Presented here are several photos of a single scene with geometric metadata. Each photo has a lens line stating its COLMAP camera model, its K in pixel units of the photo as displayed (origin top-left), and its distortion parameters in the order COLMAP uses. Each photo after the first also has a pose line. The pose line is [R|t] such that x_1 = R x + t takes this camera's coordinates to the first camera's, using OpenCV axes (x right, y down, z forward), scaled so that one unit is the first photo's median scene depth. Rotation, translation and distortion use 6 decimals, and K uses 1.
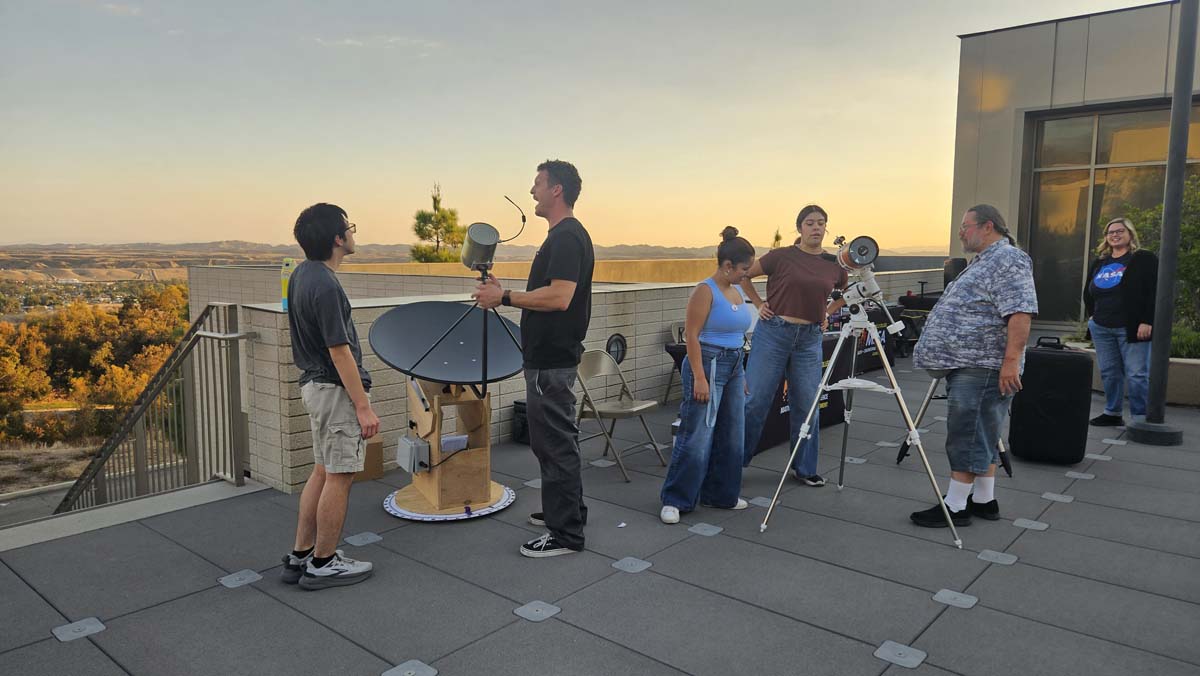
lens RADIAL K [[814.9, 0, 600.0], [0, 814.9, 338.0], [0, 0, 1]] dist [-0.000962, -0.000167]
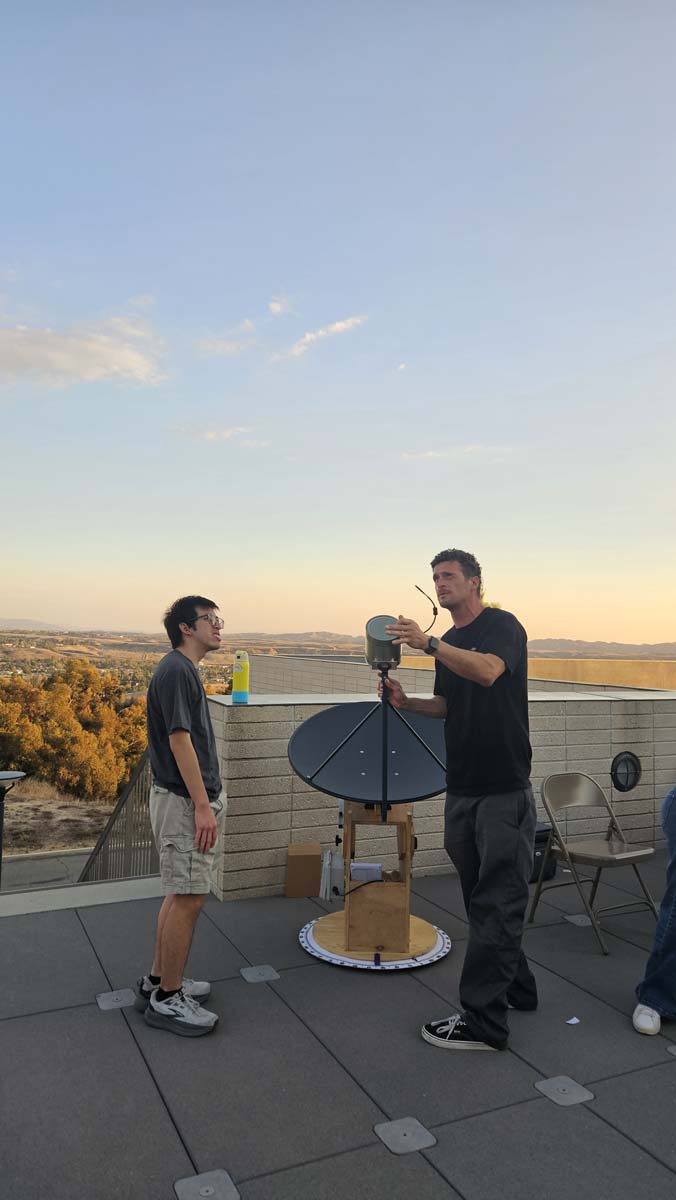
lens RADIAL K [[777.0, 0, 337.6], [0, 777.0, 544.2], [0, 0, 1]] dist [0.002800, -0.001860]
pose [[0.901671, -0.037399, -0.430803, 0.157592], [-0.067650, 0.971786, -0.225956, -0.018110], [0.427099, 0.232882, 0.873700, 0.193564]]
